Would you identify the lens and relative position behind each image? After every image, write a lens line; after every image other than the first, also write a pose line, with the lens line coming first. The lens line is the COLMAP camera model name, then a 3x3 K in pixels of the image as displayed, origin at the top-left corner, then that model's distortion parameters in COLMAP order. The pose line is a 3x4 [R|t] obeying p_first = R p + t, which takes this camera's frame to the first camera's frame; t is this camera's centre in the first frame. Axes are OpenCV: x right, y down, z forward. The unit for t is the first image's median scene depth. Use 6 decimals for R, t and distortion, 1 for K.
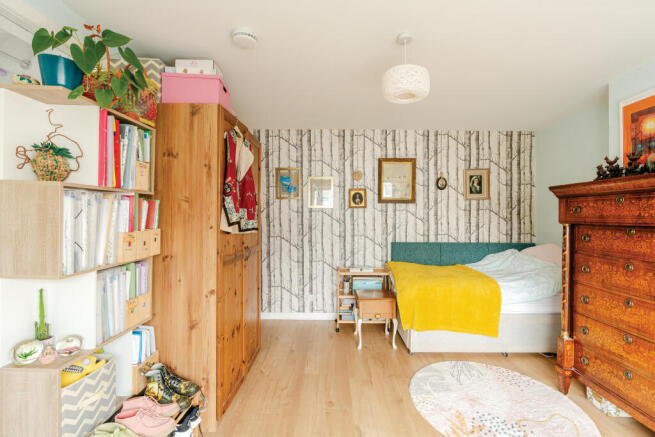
lens RADIAL K [[295.7, 0, 329.3], [0, 295.7, 217.3], [0, 0, 1]] dist [-0.001353, 0.000241]
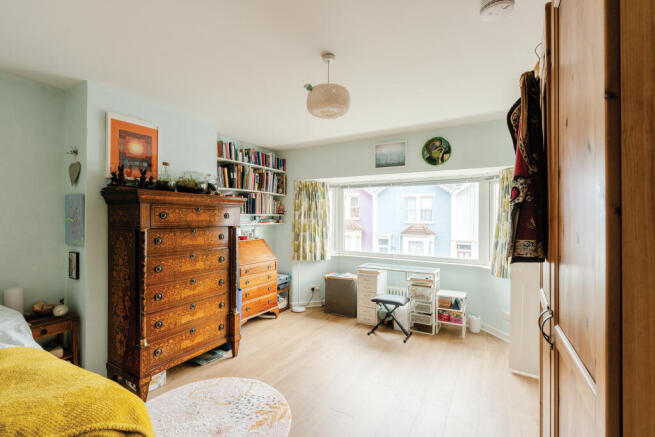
lens RADIAL K [[295.7, 0, 329.3], [0, 295.7, 217.3], [0, 0, 1]] dist [-0.001353, 0.000241]
pose [[-0.879197, -0.001085, 0.476458, -0.231649], [-0.003512, 0.999985, -0.004204, -0.015602], [-0.476446, -0.005369, -0.879187, 1.740548]]
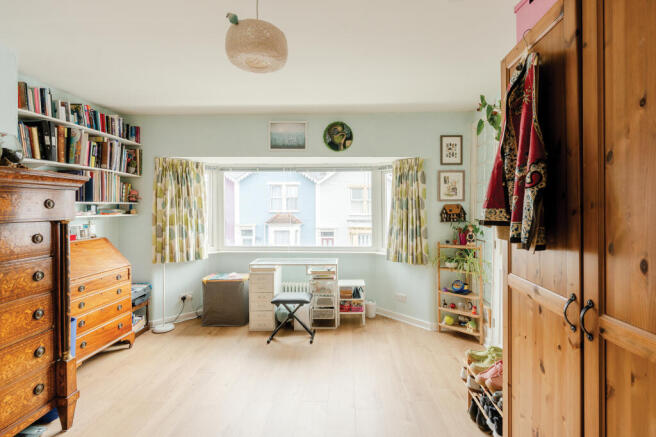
lens RADIAL K [[297.1, 0, 328.9], [0, 297.1, 208.0], [0, 0, 1]] dist [0.000950, 0.001008]
pose [[-0.999911, 0.002855, -0.013037, 0.036745], [0.002837, 0.999995, 0.001419, -0.014087], [0.013041, 0.001381, -0.999914, 1.624353]]
